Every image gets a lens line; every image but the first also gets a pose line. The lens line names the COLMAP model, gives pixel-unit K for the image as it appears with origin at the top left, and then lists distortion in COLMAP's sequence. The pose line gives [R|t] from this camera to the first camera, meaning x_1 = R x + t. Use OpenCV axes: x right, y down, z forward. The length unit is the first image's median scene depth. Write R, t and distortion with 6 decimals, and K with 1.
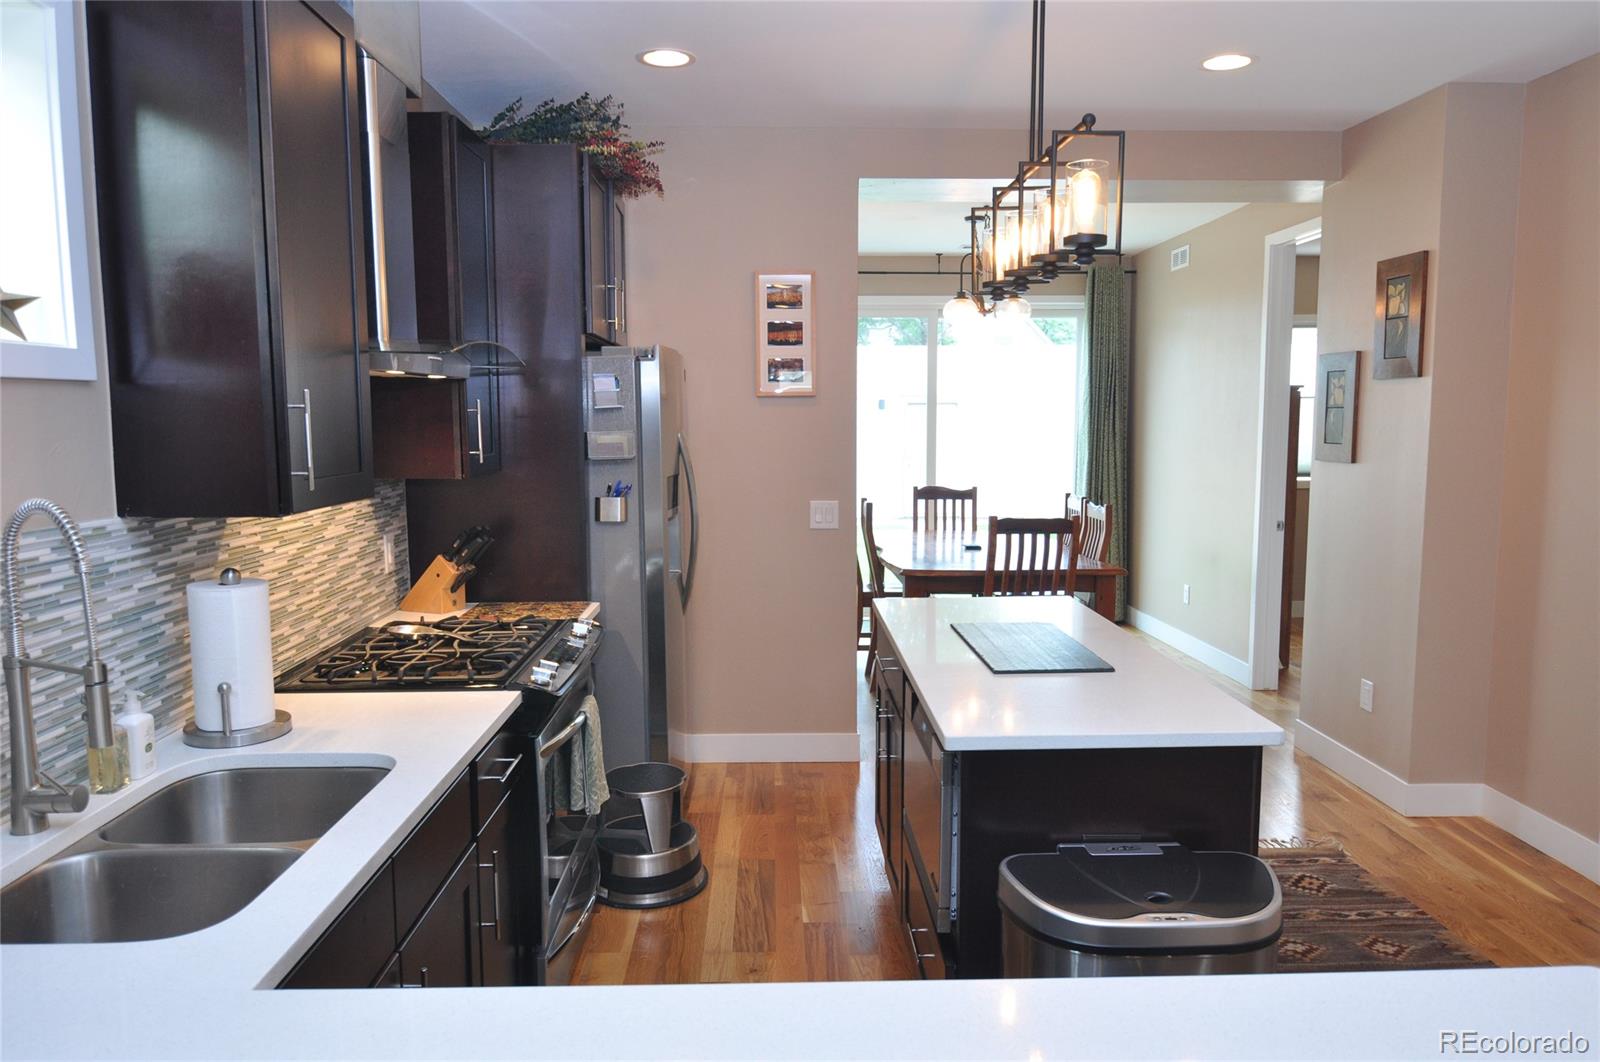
lens RADIAL K [[1093.2, 0, 794.2], [0, 1093.2, 530.4], [0, 0, 1]] dist [0.011995, -0.026047]
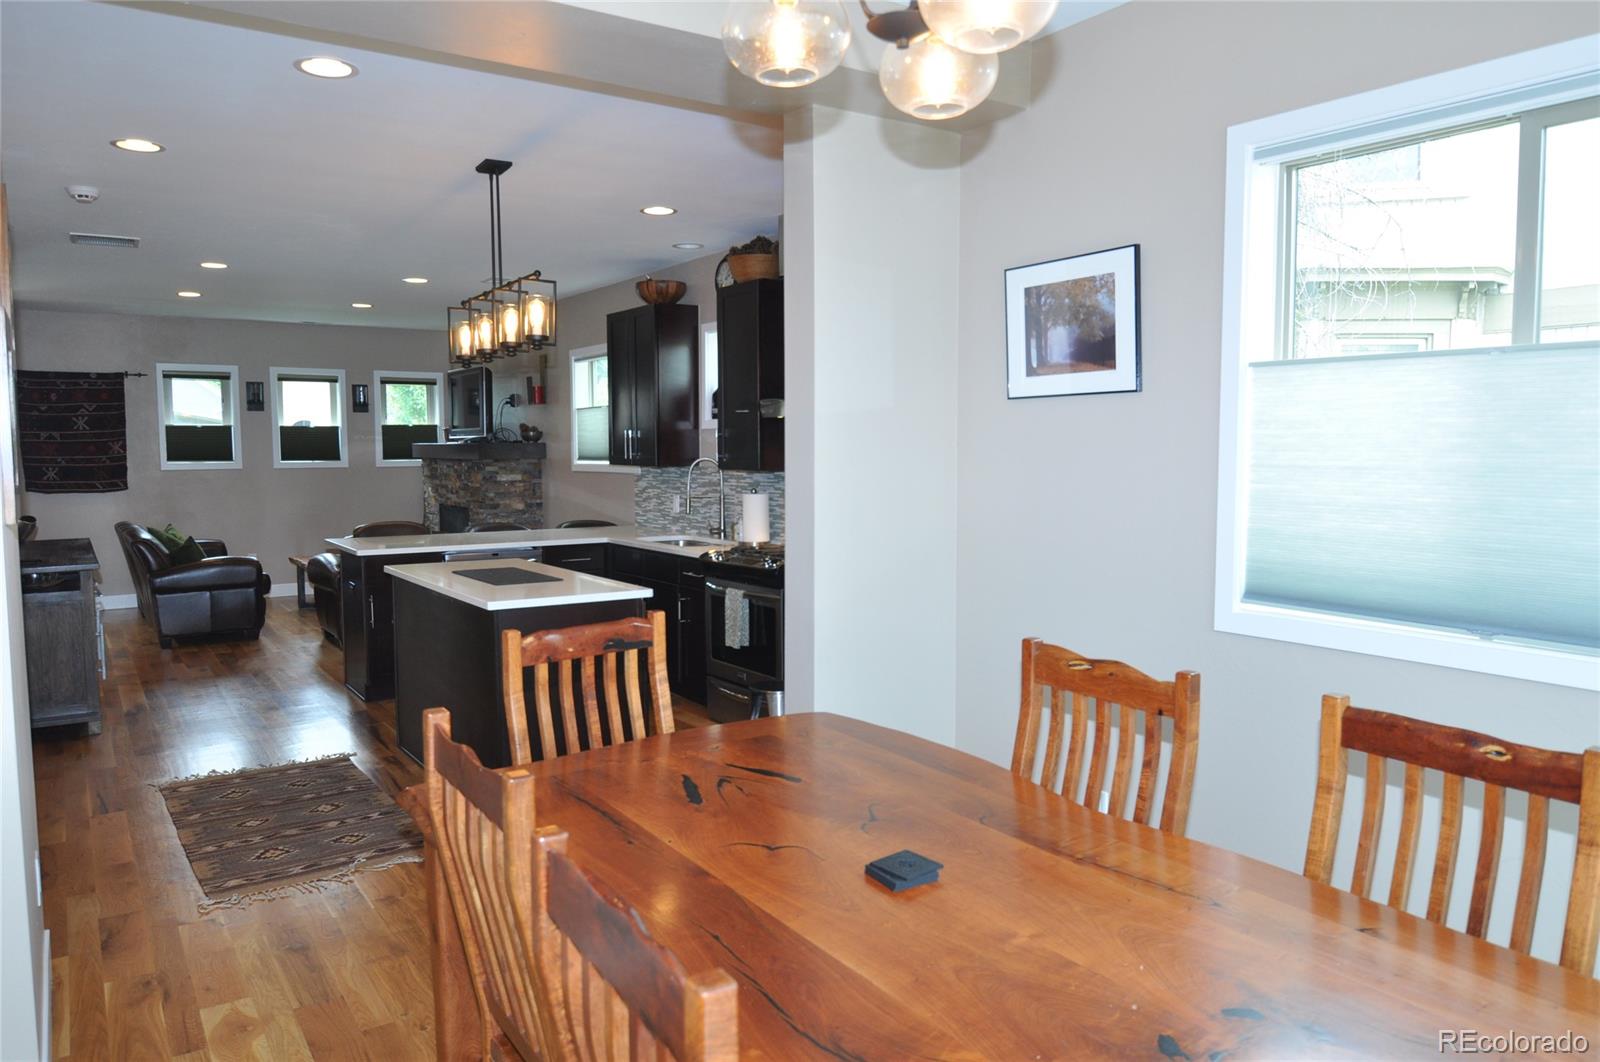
lens RADIAL K [[1093.2, 0, 794.2], [0, 1093.2, 530.4], [0, 0, 1]] dist [0.011995, -0.026047]
pose [[-0.843487, 0.048872, -0.534921, 0.453993], [-0.049060, 0.984681, 0.167323, -0.173544], [0.534904, 0.167378, -0.828168, 1.732530]]
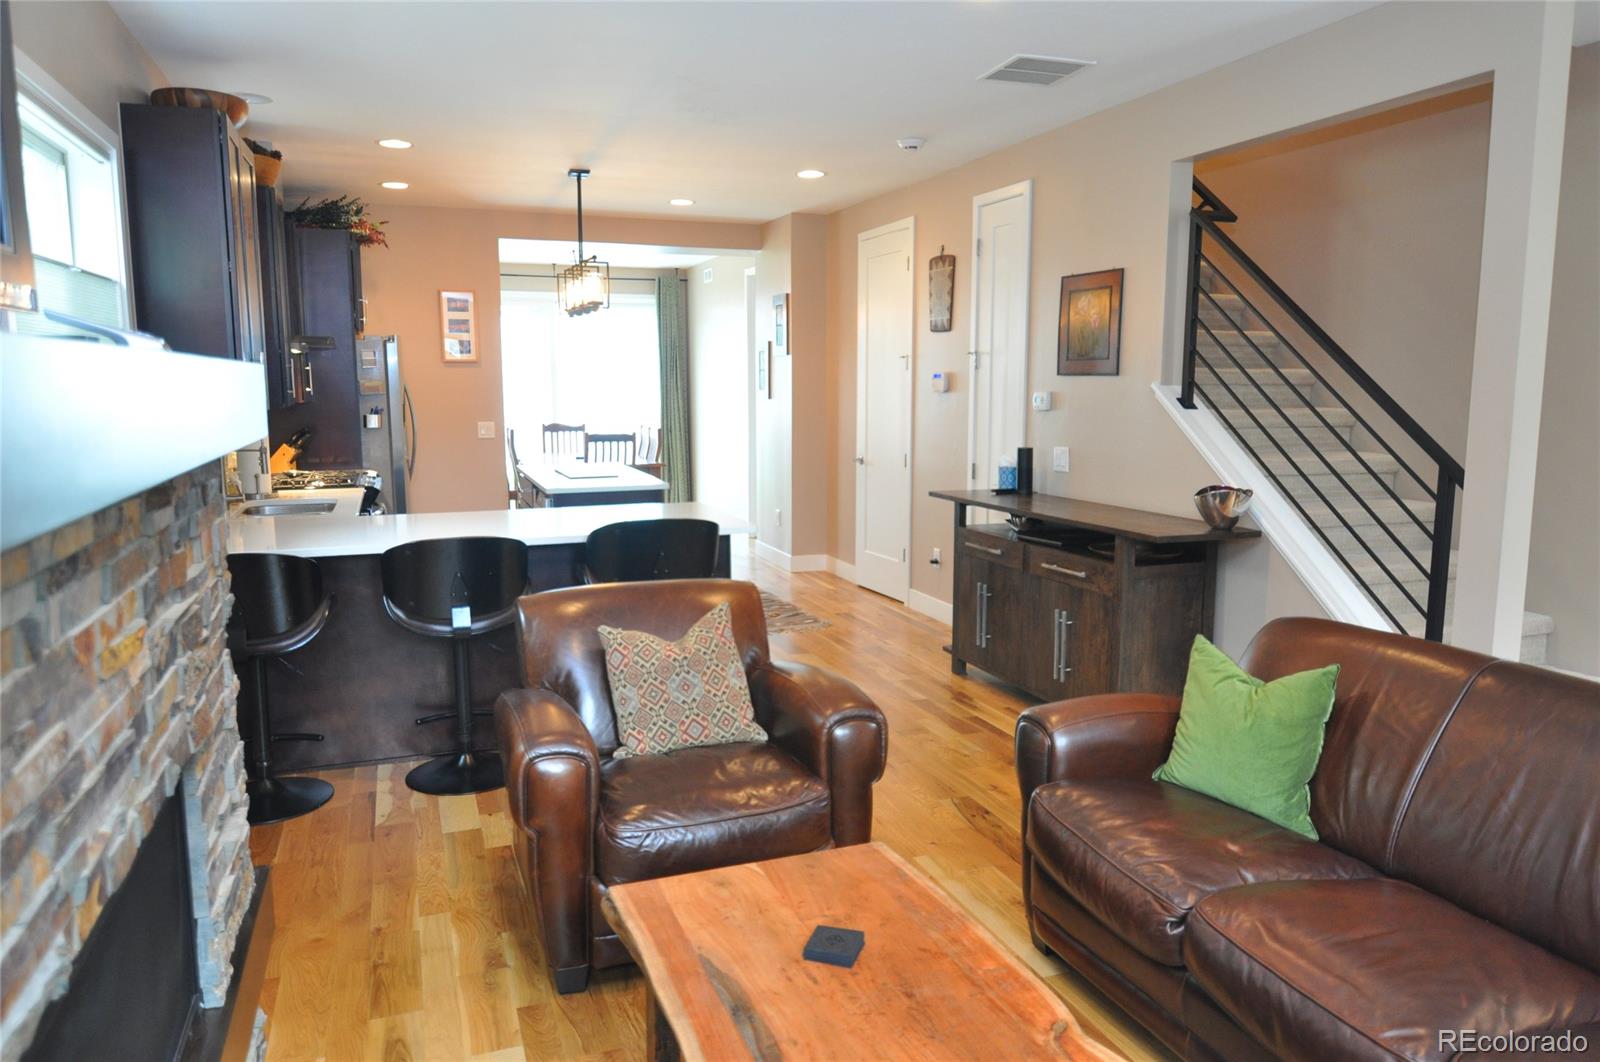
lens RADIAL K [[1093.2, 0, 794.2], [0, 1093.2, 530.4], [0, 0, 1]] dist [0.011995, -0.026047]
pose [[0.947758, -0.041053, 0.316338, -0.067582], [0.030936, 0.998839, 0.036938, 0.099121], [-0.317487, -0.025222, 0.947927, -0.839647]]
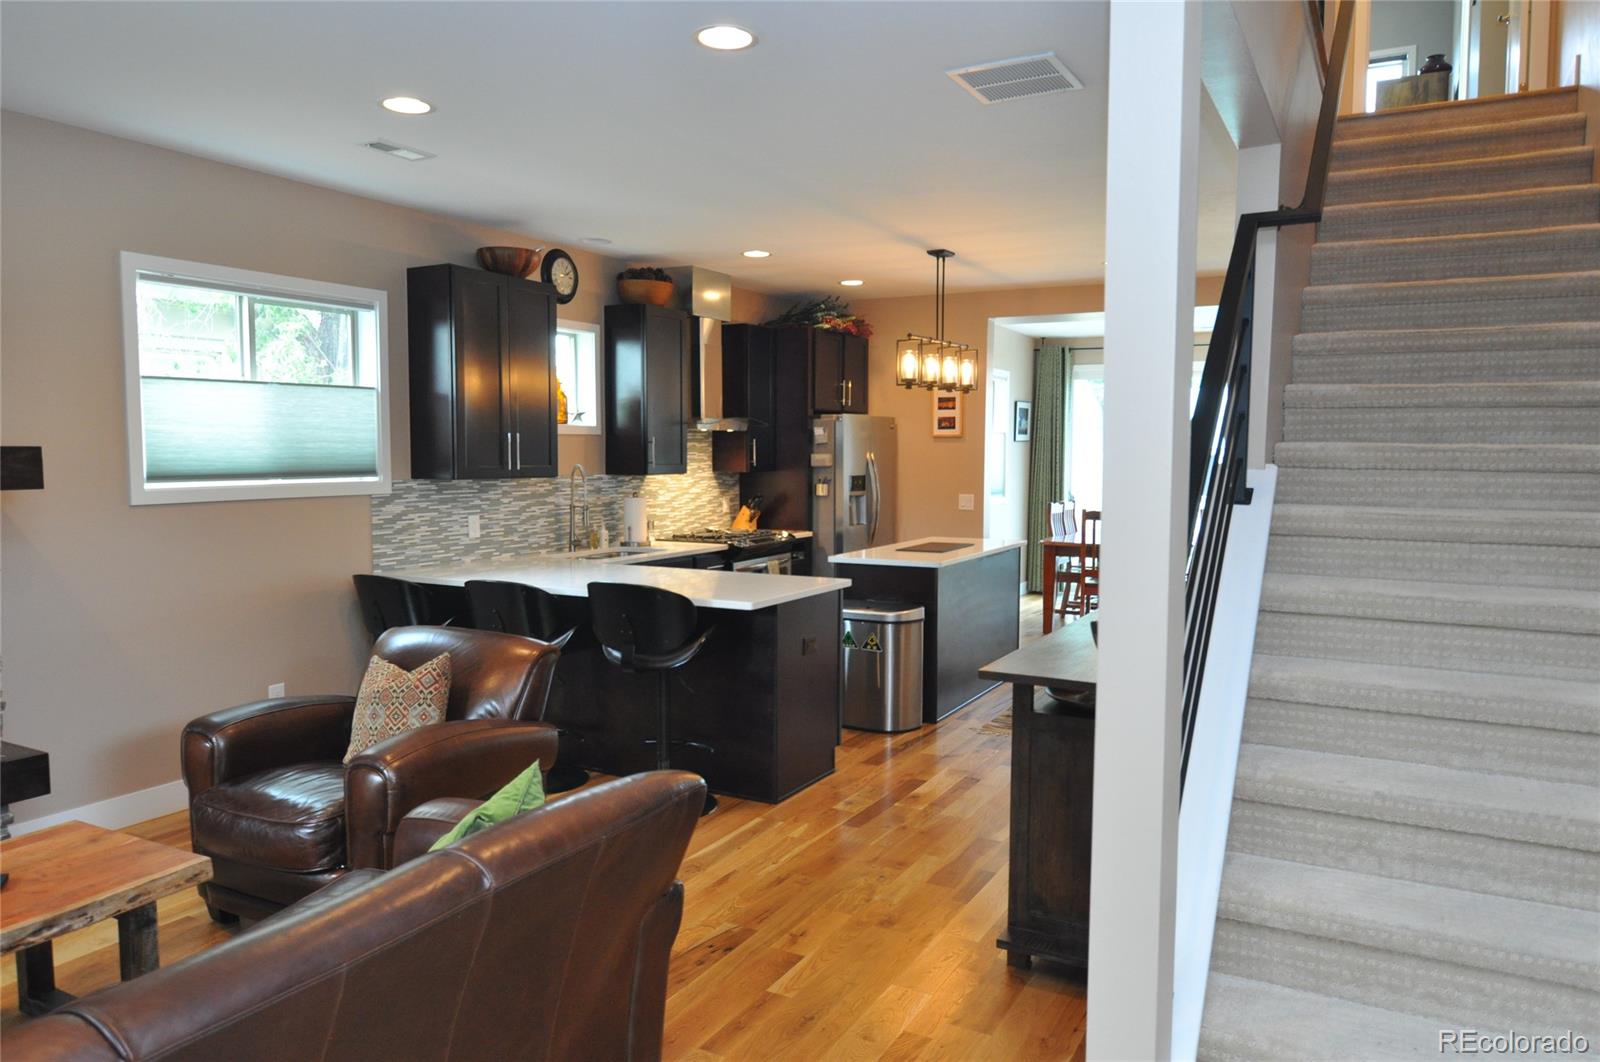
lens RADIAL K [[1093.2, 0, 794.2], [0, 1093.2, 530.4], [0, 0, 1]] dist [0.011995, -0.026047]
pose [[0.865456, 0.043073, -0.499130, 0.703069], [-0.058907, 0.998135, -0.016006, 0.079971], [0.497510, 0.043255, 0.866379, -0.726143]]
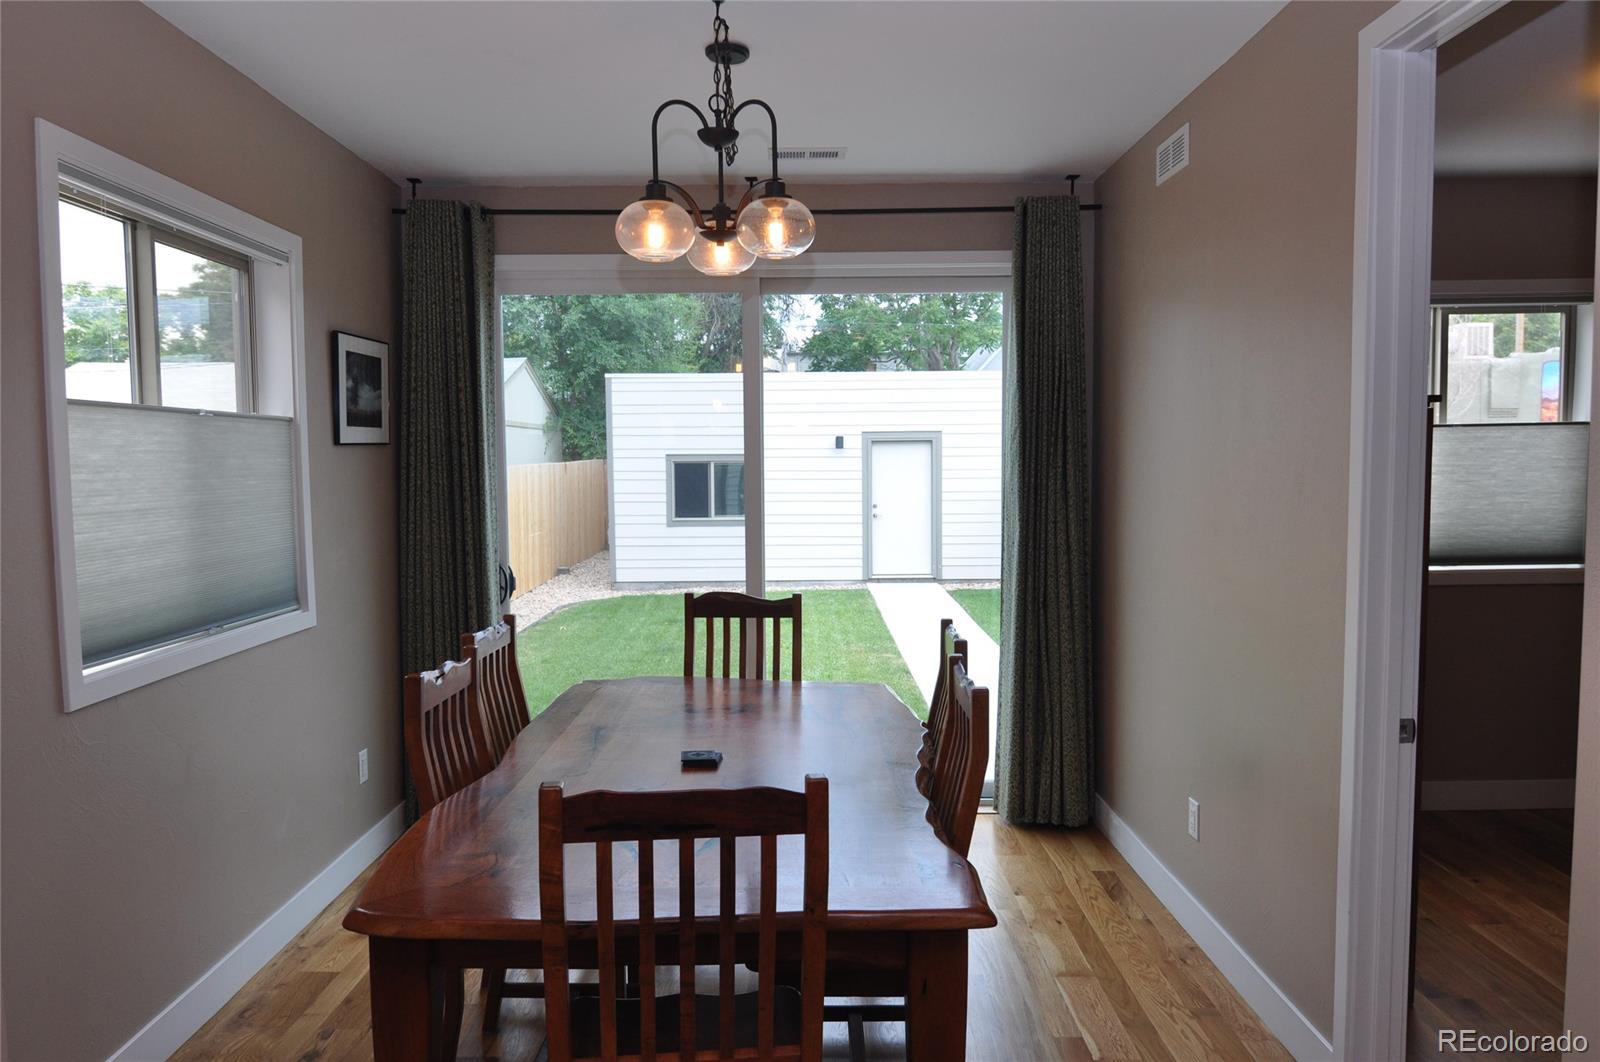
lens RADIAL K [[1093.2, 0, 794.2], [0, 1093.2, 530.4], [0, 0, 1]] dist [0.011995, -0.026047]
pose [[0.999580, -0.003410, -0.028794, 0.293658], [0.002406, 0.999390, -0.034830, -0.086206], [0.028895, 0.034746, 0.998978, 0.756390]]
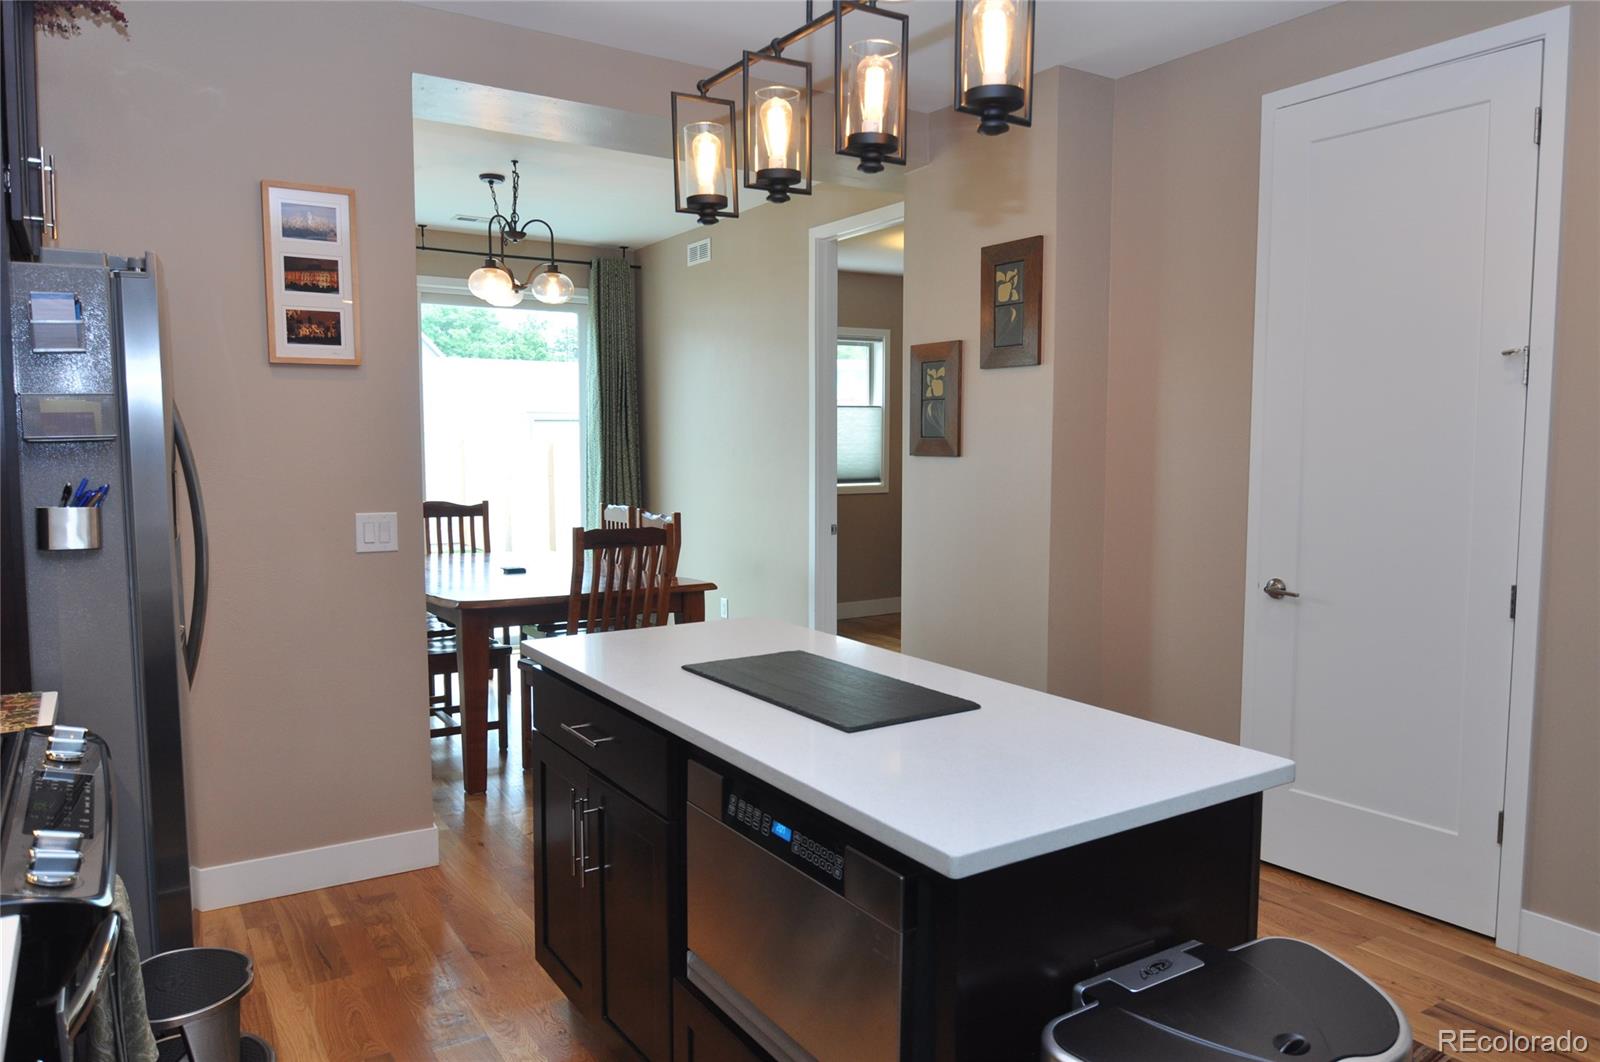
lens RADIAL K [[1093.2, 0, 794.2], [0, 1093.2, 530.4], [0, 0, 1]] dist [0.011995, -0.026047]
pose [[0.856062, -0.038345, 0.515449, -0.111378], [0.050790, 0.998659, -0.010060, 0.005947], [-0.514372, 0.034791, 0.856861, 0.247015]]
